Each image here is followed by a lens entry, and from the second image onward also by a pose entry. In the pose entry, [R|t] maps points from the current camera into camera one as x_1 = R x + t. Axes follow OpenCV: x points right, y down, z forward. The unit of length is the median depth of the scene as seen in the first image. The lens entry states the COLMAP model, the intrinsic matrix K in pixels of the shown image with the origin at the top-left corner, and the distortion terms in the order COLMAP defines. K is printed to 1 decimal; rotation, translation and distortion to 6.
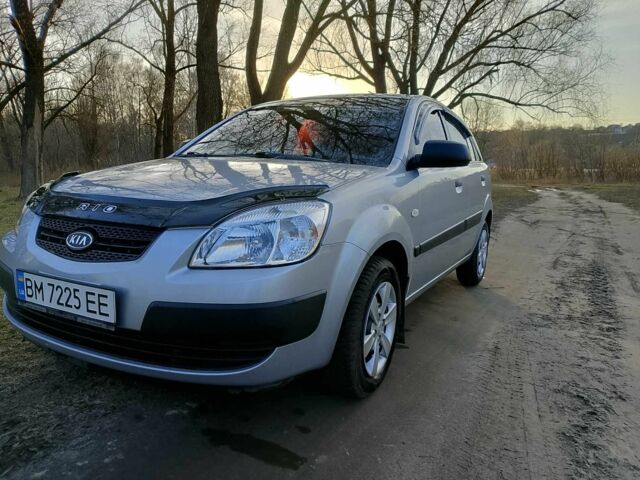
lens RADIAL K [[475.6, 0, 320.0], [0, 475.6, 240.0], [0, 0, 1]] dist [0.034224, -0.068485]
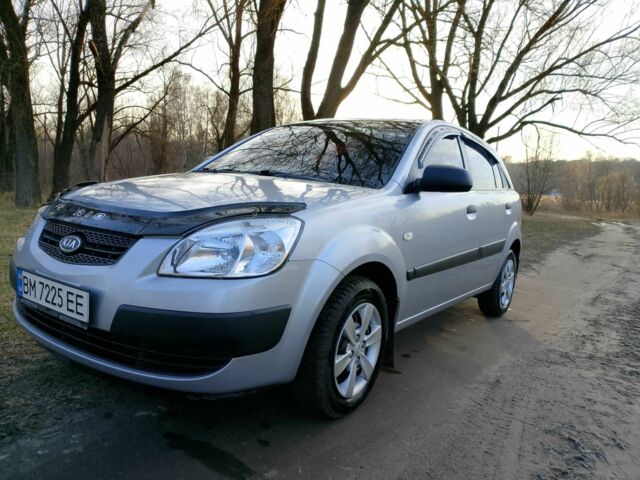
lens RADIAL K [[475.6, 0, 320.0], [0, 475.6, 240.0], [0, 0, 1]] dist [0.034224, -0.068485]
pose [[0.992214, 0.053142, -0.112639, 0.144490], [-0.058156, 0.997436, -0.041701, 0.003518], [0.110134, 0.047927, 0.992761, -0.007120]]
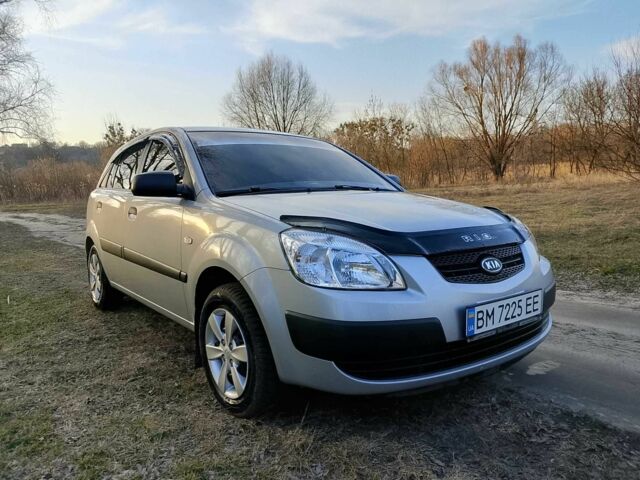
lens RADIAL K [[475.6, 0, 320.0], [0, 475.6, 240.0], [0, 0, 1]] dist [0.034224, -0.068485]
pose [[0.421395, -0.128077, 0.897788, -1.419967], [0.161469, 0.984755, 0.064695, -0.168190], [-0.892387, 0.117703, 0.435651, 0.700682]]
